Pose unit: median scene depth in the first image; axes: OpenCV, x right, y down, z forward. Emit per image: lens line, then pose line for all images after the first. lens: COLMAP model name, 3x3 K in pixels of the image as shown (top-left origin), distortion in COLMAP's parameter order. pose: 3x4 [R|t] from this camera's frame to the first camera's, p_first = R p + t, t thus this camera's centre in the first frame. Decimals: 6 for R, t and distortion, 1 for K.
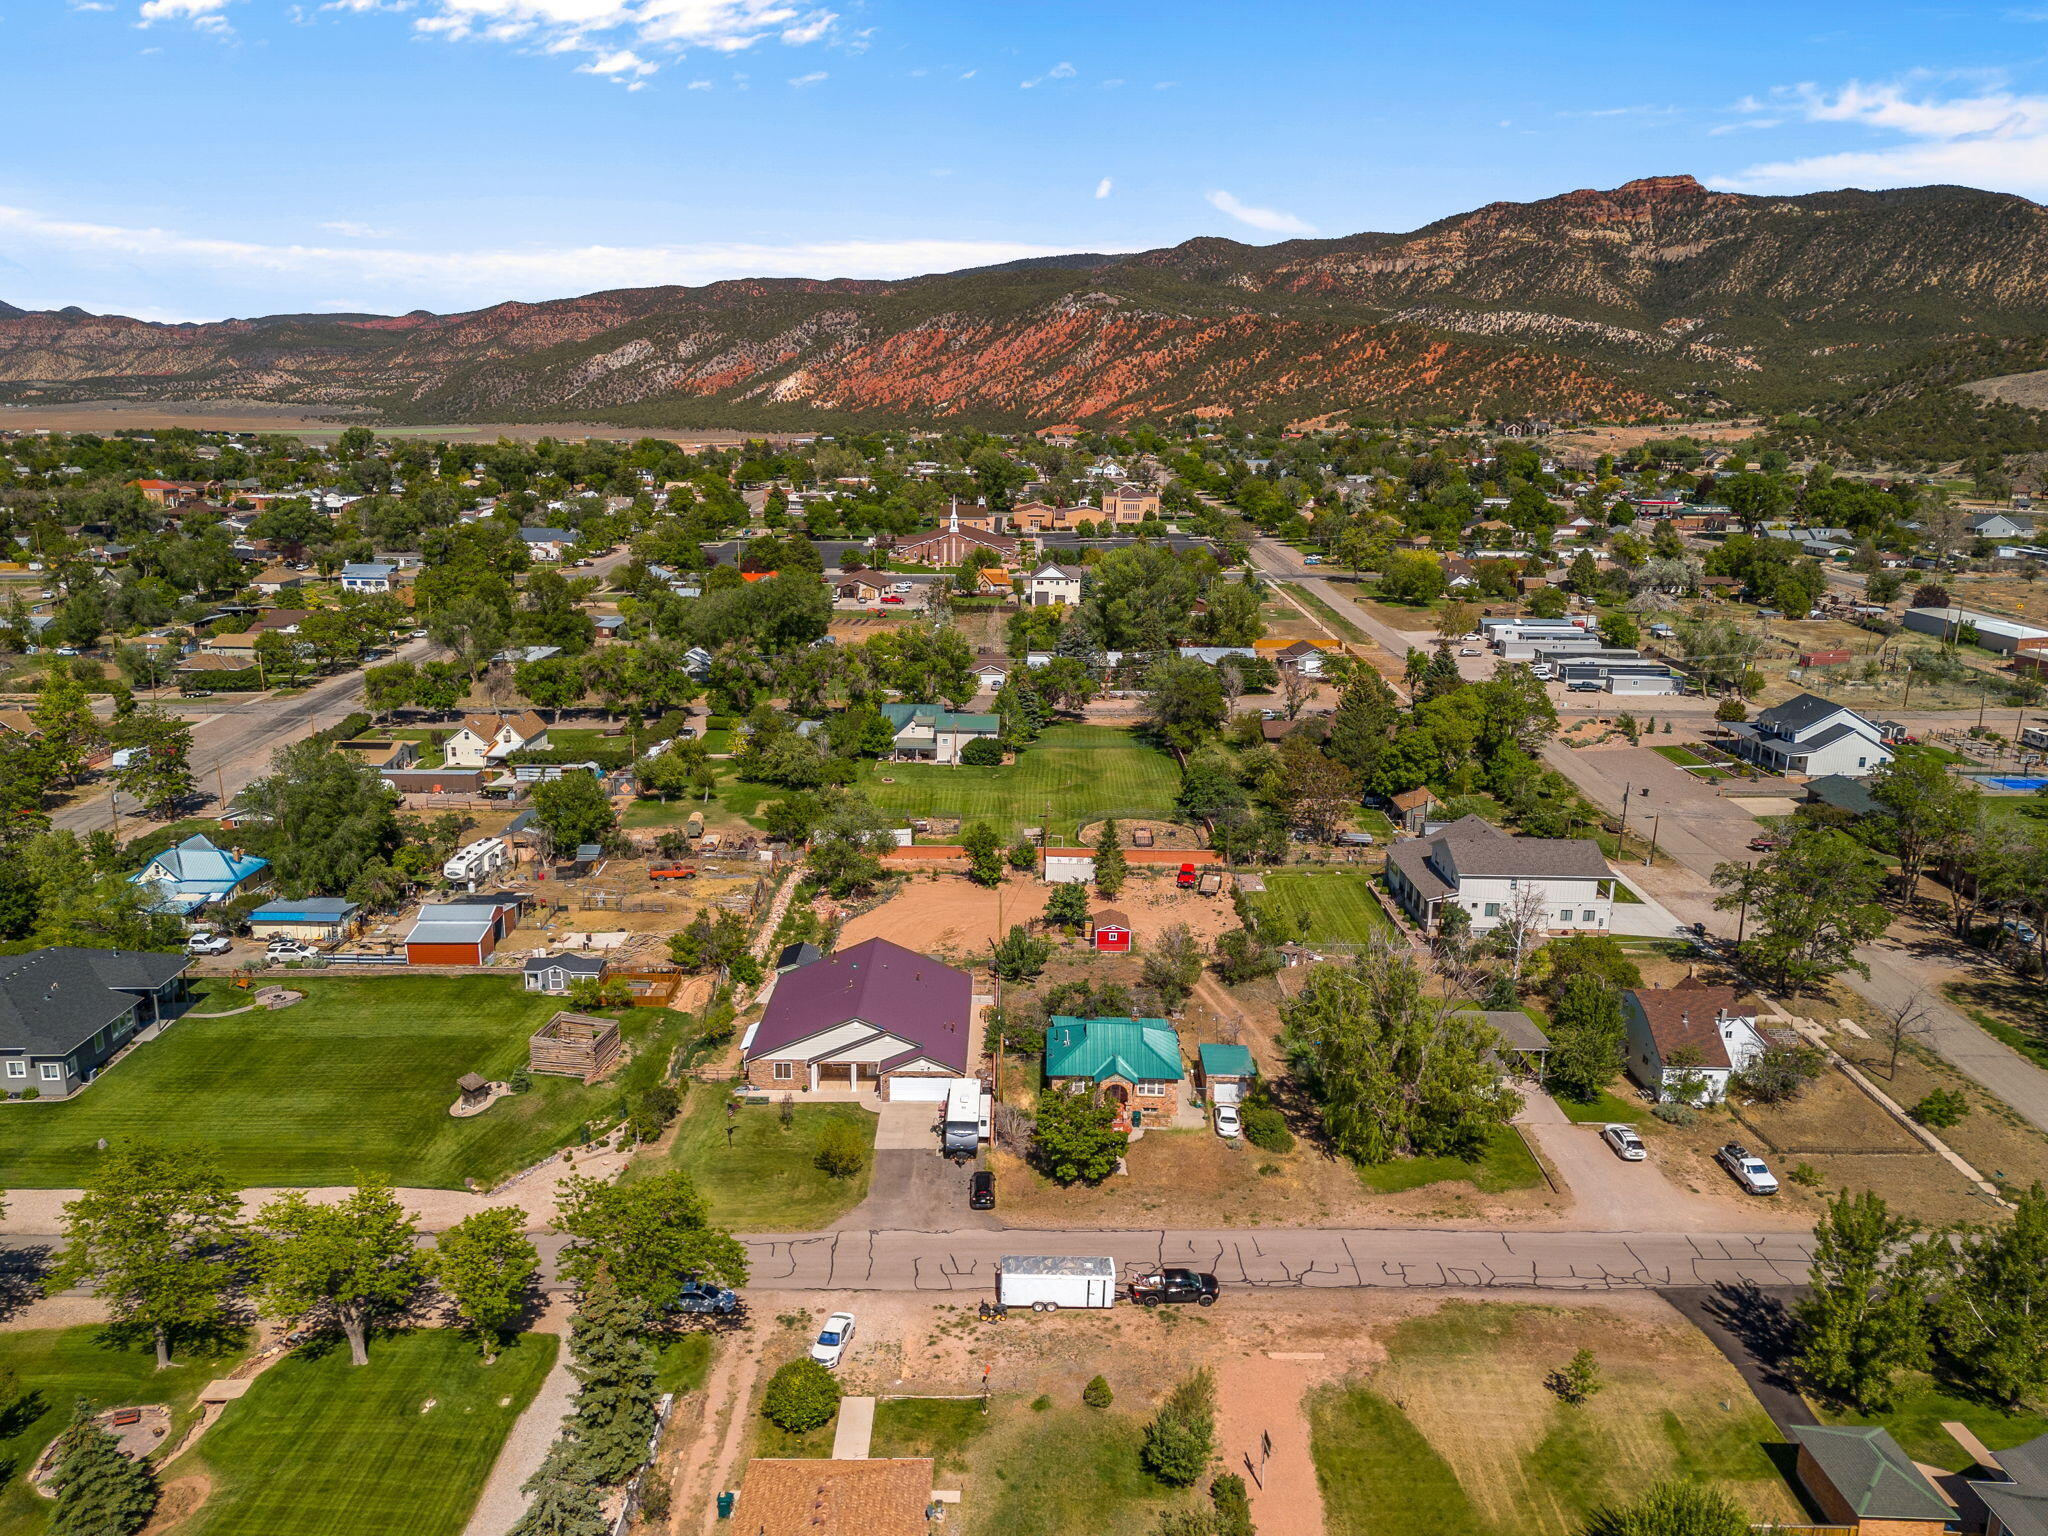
lens RADIAL K [[1522.5, 0, 1037.0], [0, 1522.5, 756.3], [0, 0, 1]] dist [0.066806, -0.052083]
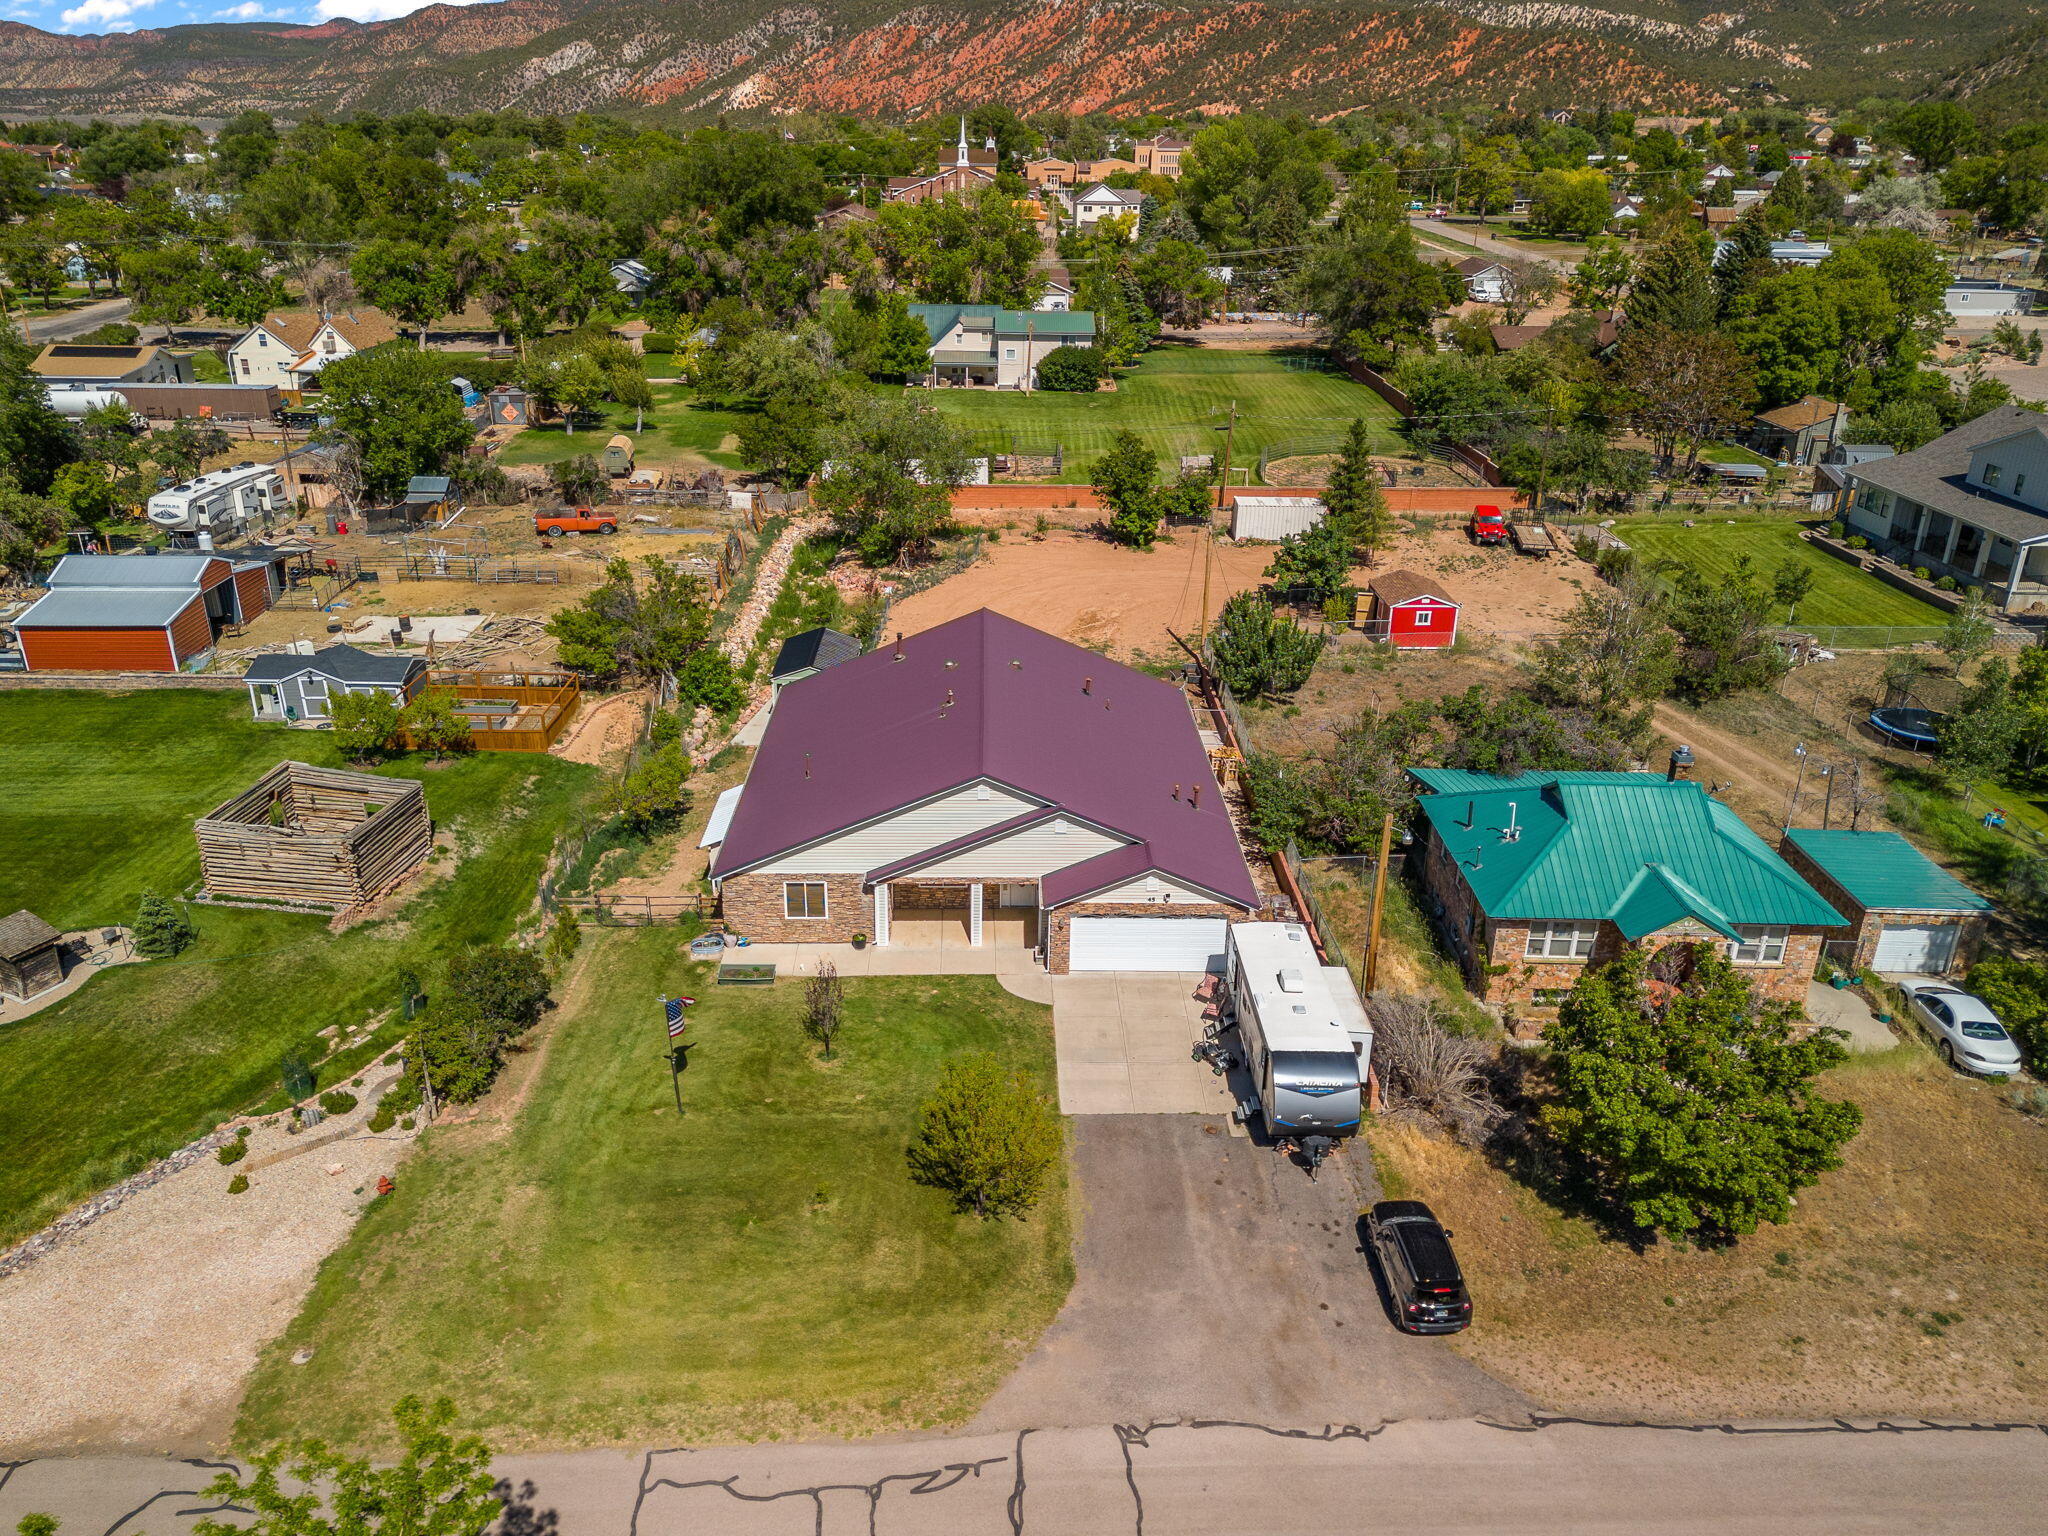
lens RADIAL K [[1522.5, 0, 1038.0], [0, 1522.5, 764.8], [0, 0, 1]] dist [0.066806, -0.052083]
pose [[0.999859, -0.006318, 0.015536, -0.051872], [0.003700, 0.986598, 0.163129, 0.048516], [-0.016359, -0.163049, 0.986482, 0.283769]]
